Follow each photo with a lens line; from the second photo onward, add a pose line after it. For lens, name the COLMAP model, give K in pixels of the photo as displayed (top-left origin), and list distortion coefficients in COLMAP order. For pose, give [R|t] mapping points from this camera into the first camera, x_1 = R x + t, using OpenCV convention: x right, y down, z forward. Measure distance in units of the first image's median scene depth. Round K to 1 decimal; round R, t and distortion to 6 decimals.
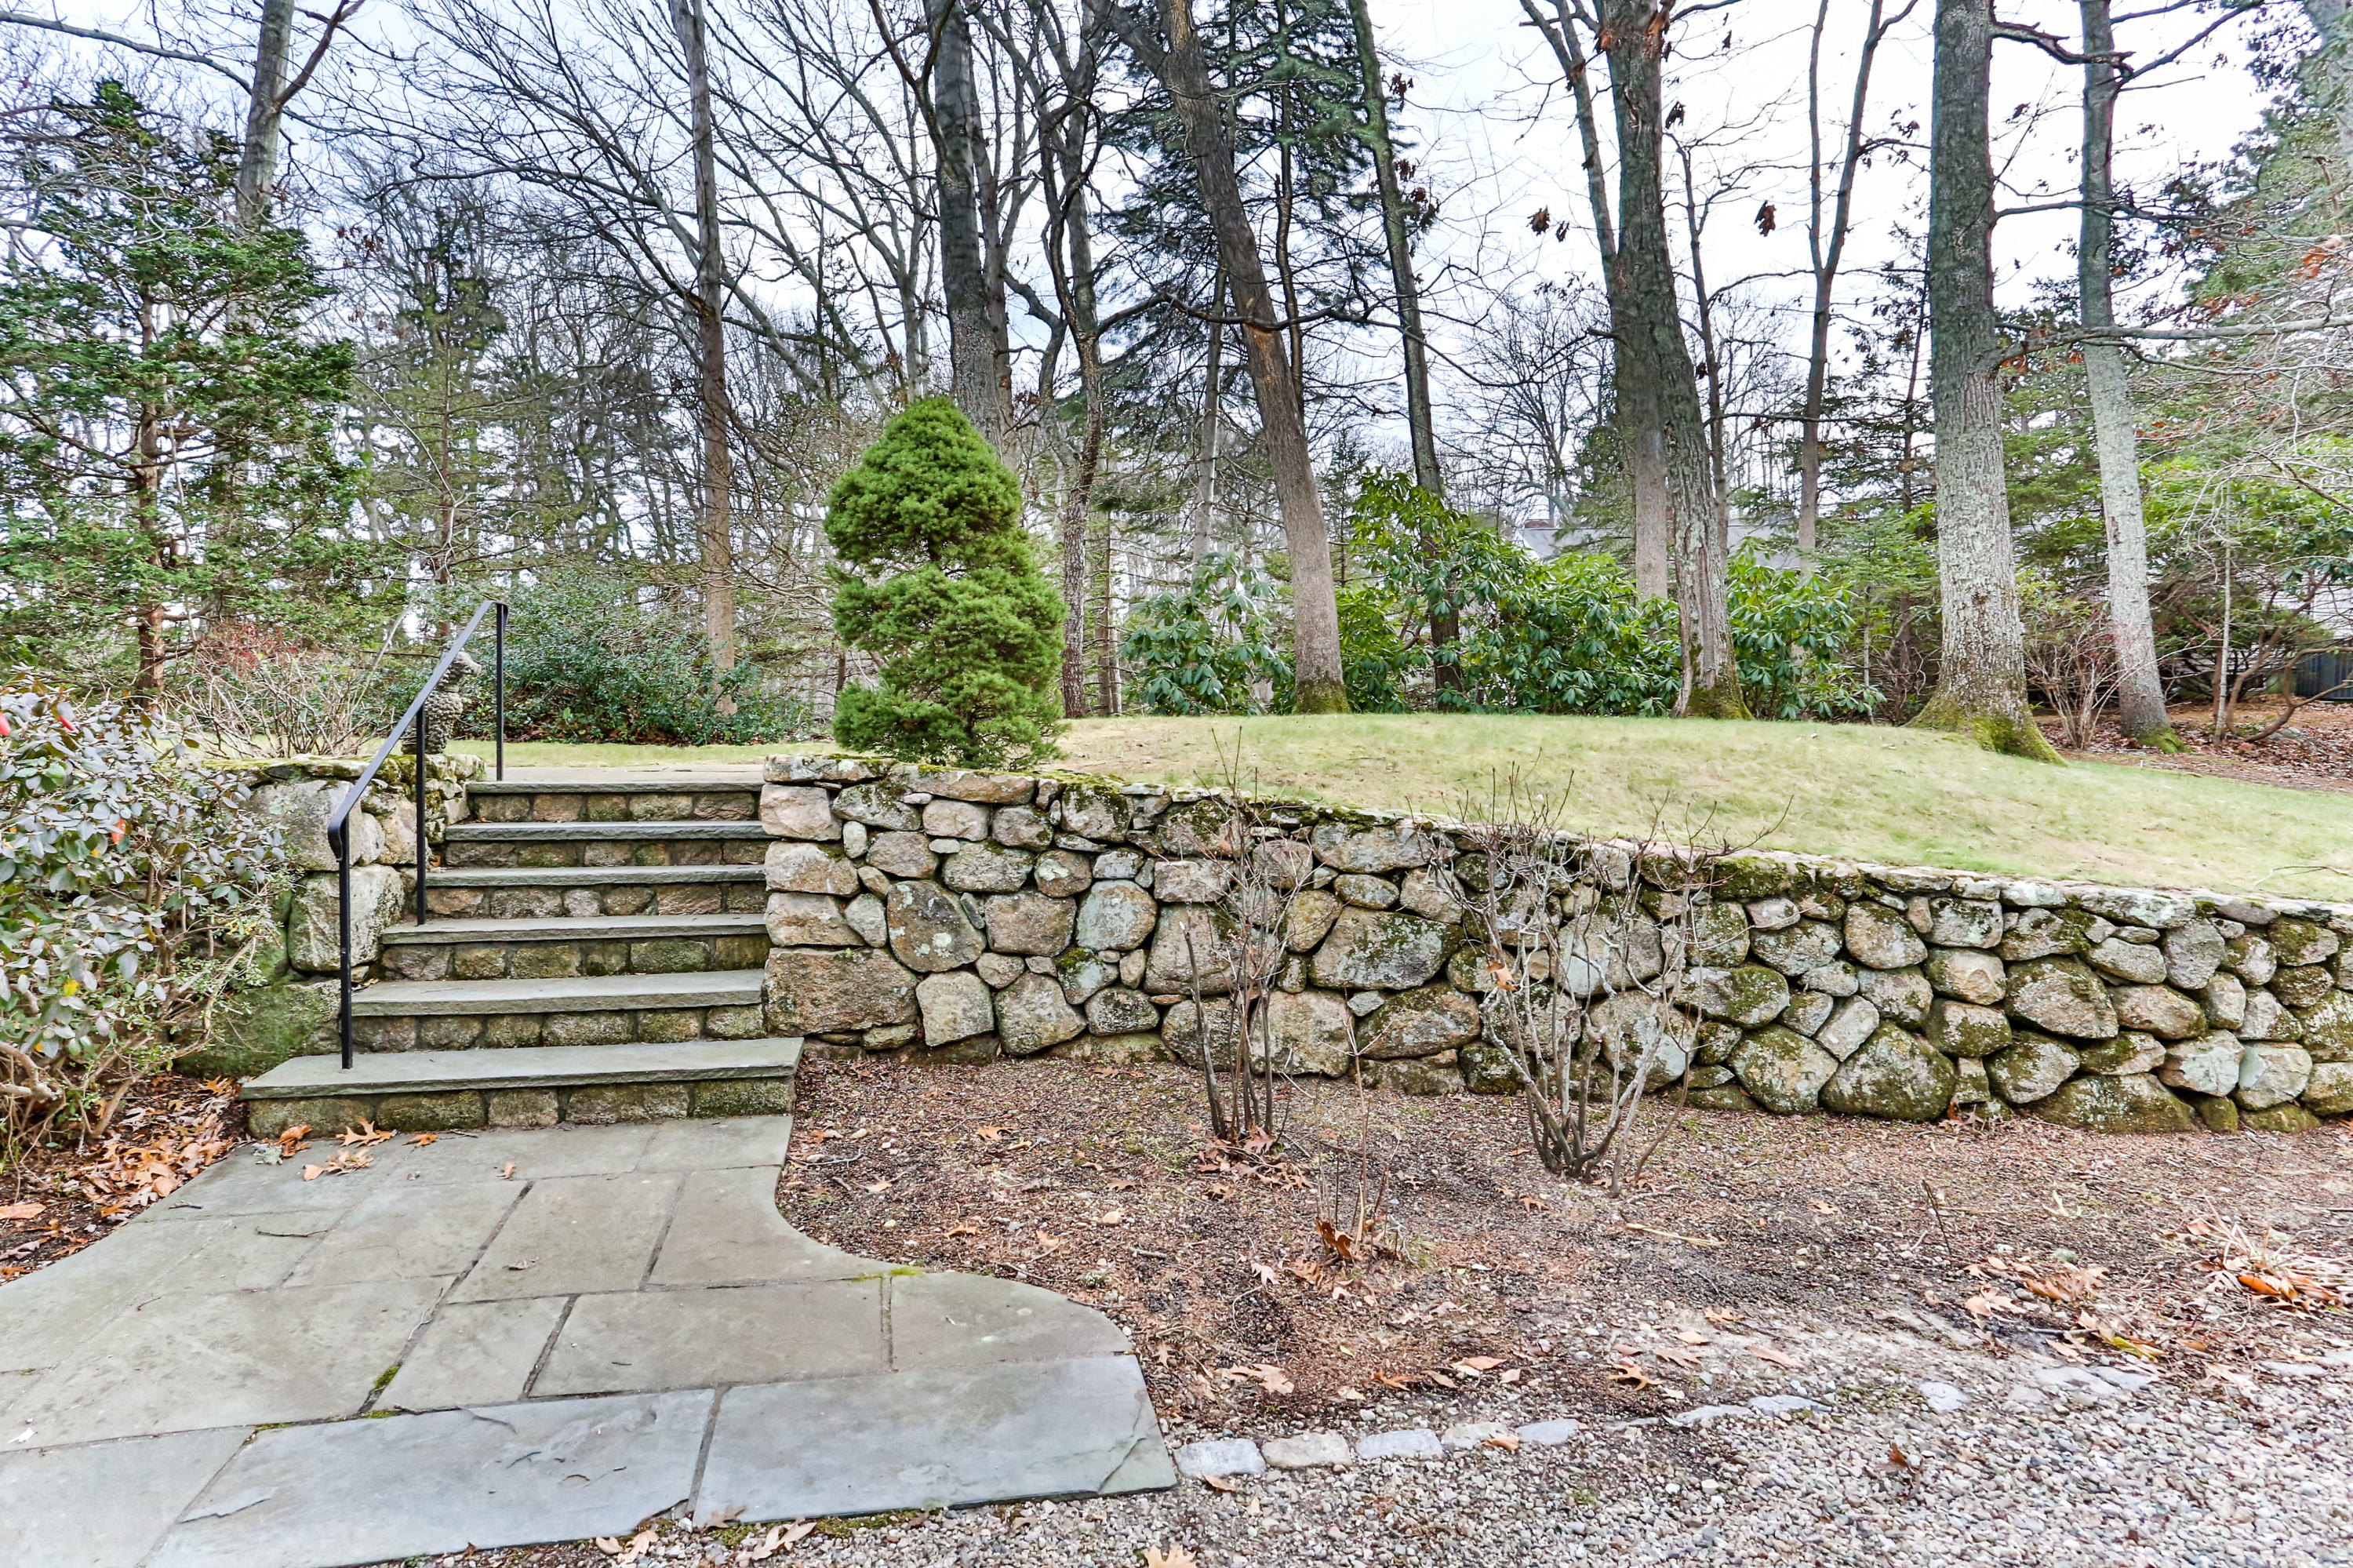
lens RADIAL K [[1331.6, 0, 1145.7], [0, 1331.6, 700.2], [0, 0, 1]] dist [-0.035672, 0.022782]
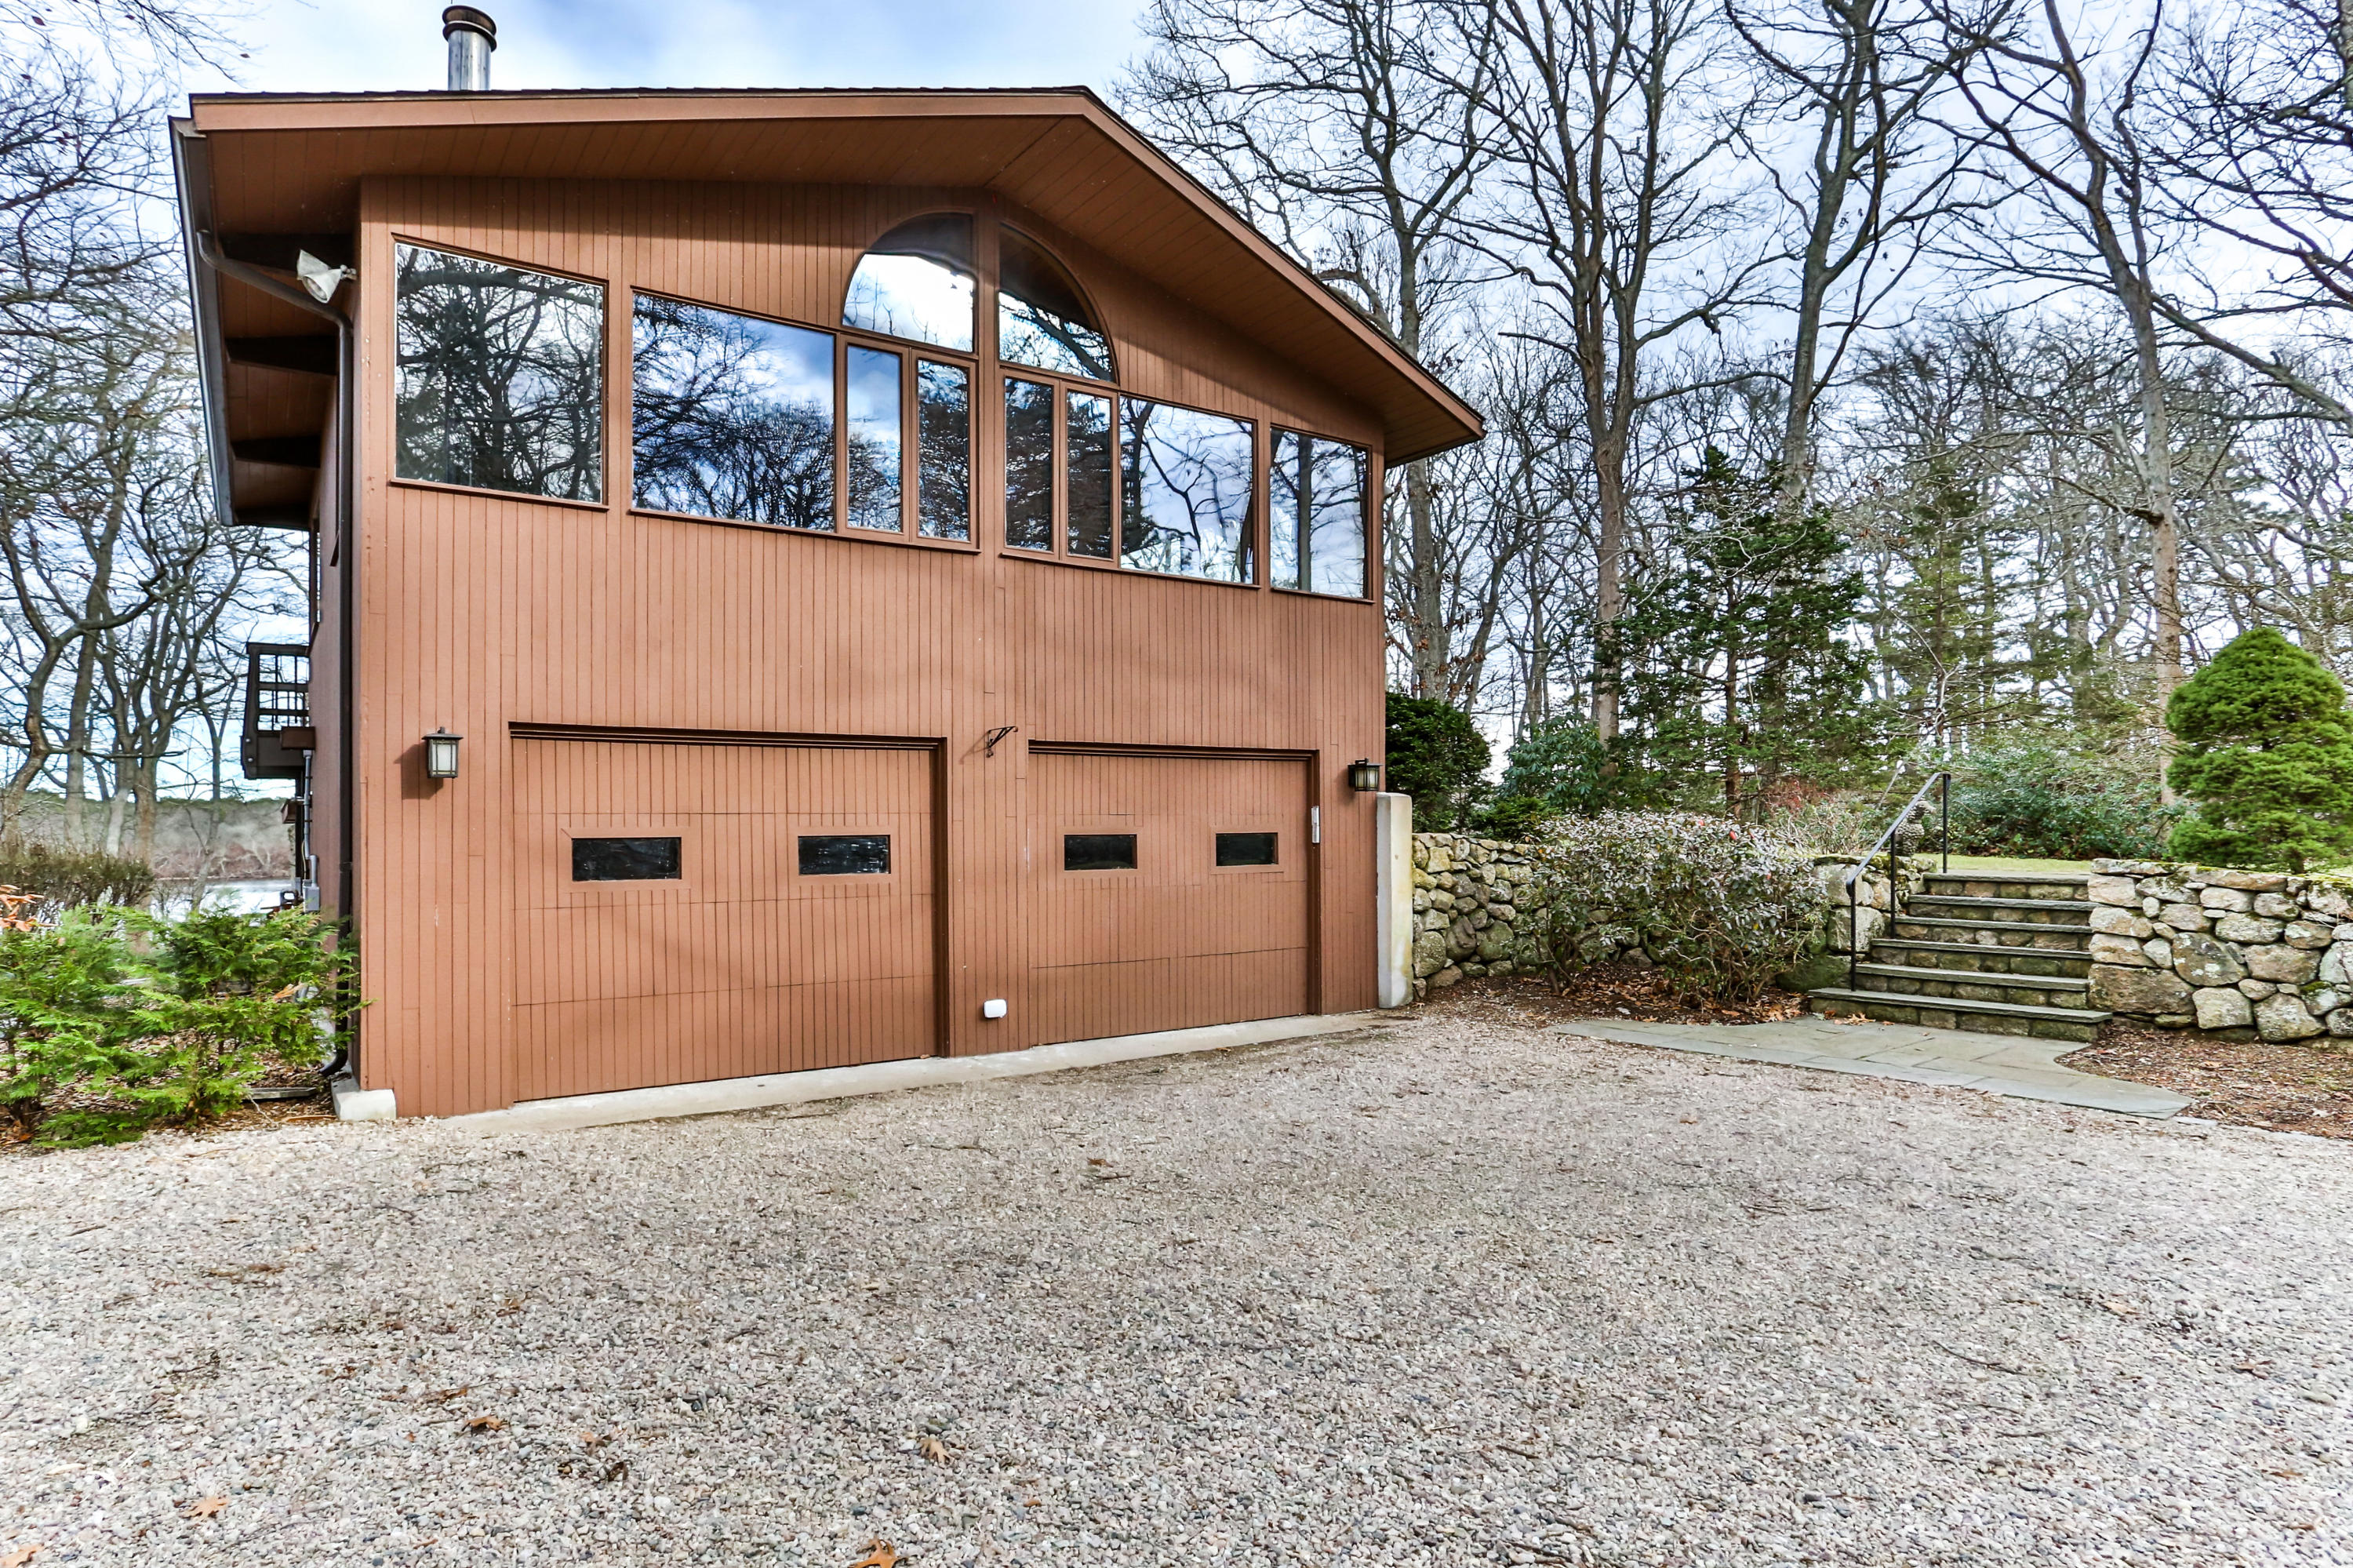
lens RADIAL K [[1134.2, 0, 1103.8], [0, 1134.2, 835.3], [0, 0, 1]] dist [-0.018497, 0.012371]
pose [[0.419808, 0.007470, -0.907582, 0.562224], [-0.001251, 0.999970, 0.007651, -0.001029], [0.907612, -0.002077, 0.419805, -0.907111]]
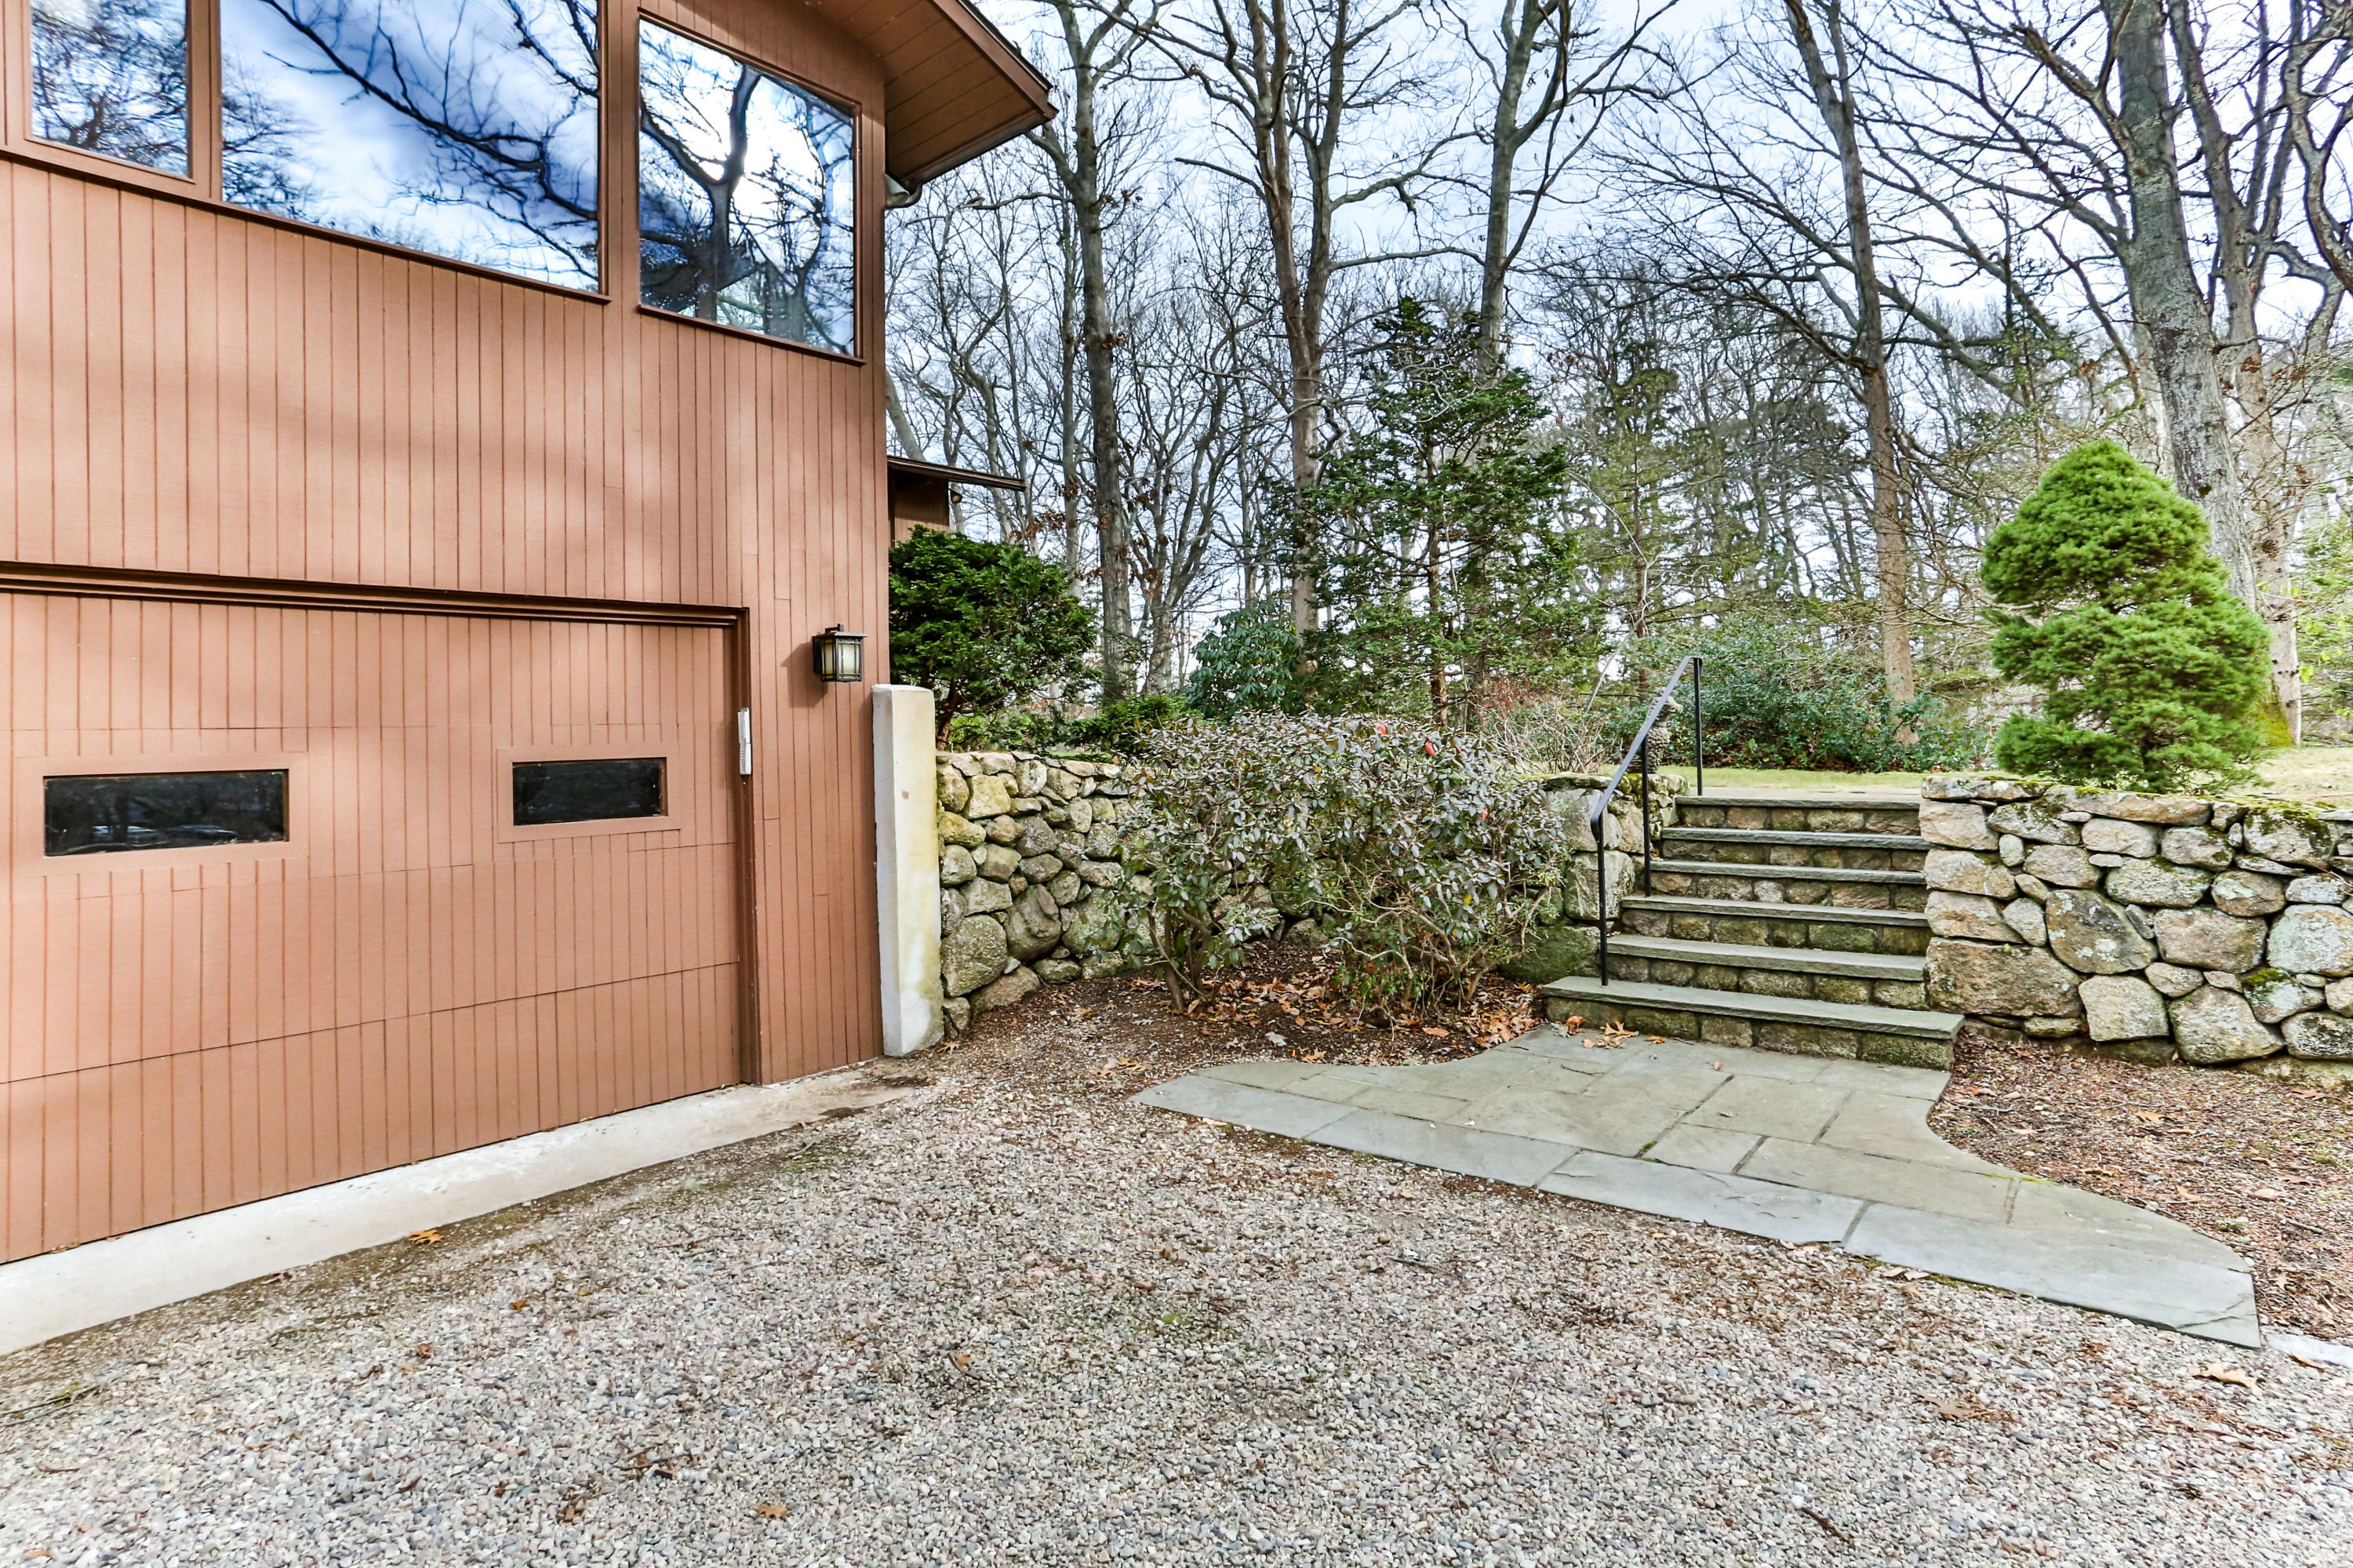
lens RADIAL K [[1247.8, 0, 1119.3], [0, 1247.8, 700.3], [0, 0, 1]] dist [-0.035510, 0.017631]
pose [[0.633816, -0.032751, -0.772790, 0.120674], [0.013184, 0.999415, -0.031542, -0.001852], [0.773372, 0.009804, 0.633877, -0.278533]]
